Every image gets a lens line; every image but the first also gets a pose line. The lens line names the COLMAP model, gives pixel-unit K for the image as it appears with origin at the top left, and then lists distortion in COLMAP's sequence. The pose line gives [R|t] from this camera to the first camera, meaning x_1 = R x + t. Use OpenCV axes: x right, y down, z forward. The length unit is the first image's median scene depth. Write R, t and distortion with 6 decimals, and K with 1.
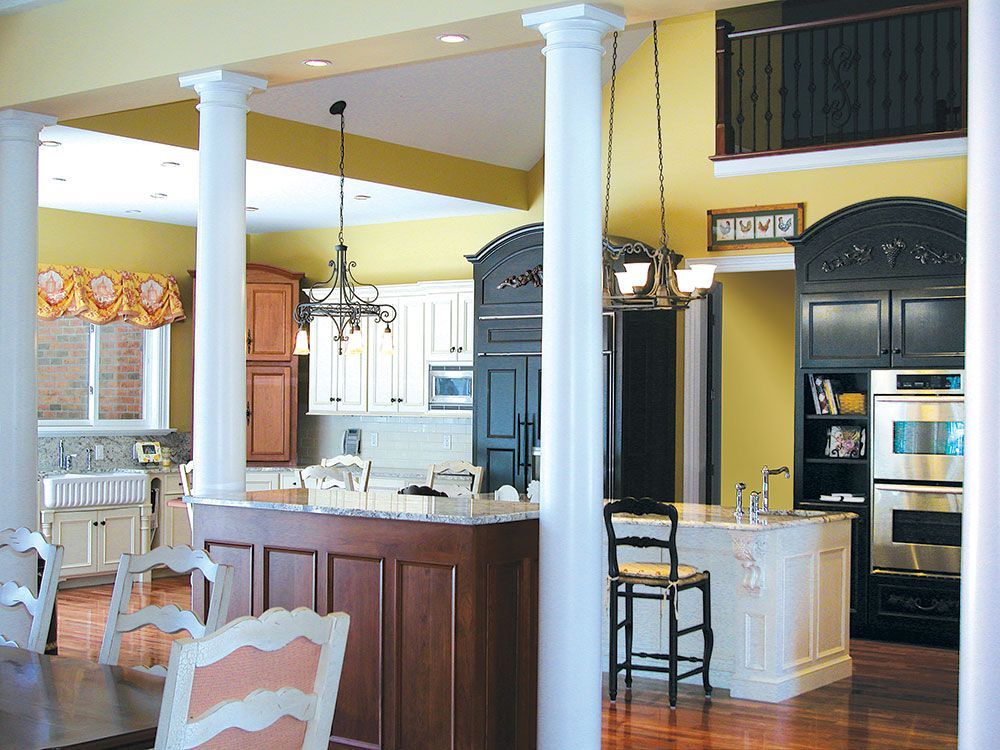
lens RADIAL K [[1461.7, 0, 500.0], [0, 1461.7, 375.0], [0, 0, 1]] dist [-0.028850, -0.020802]
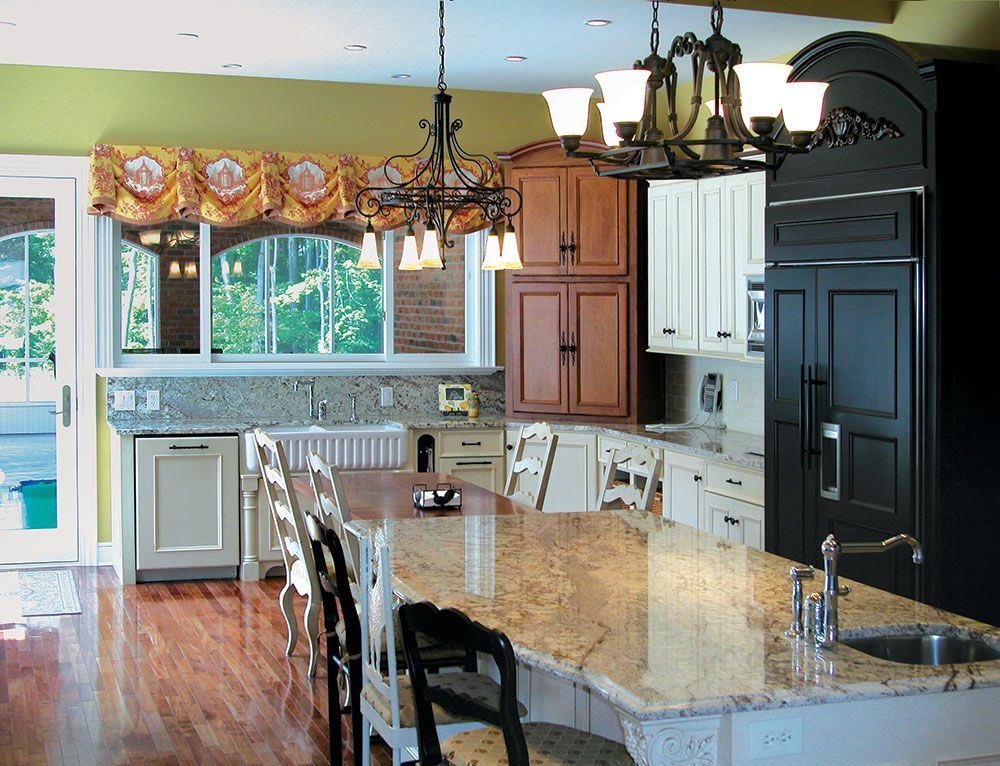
lens RADIAL K [[1523.0, 0, 500.0], [0, 1523.0, 383.0], [0, 0, 1]] dist [0.008616, -0.004456]
pose [[0.832173, 0.030886, -0.553656, 0.221409], [0.007230, 0.997758, 0.066528, -0.007163], [0.554469, -0.059366, 0.830084, 0.369198]]
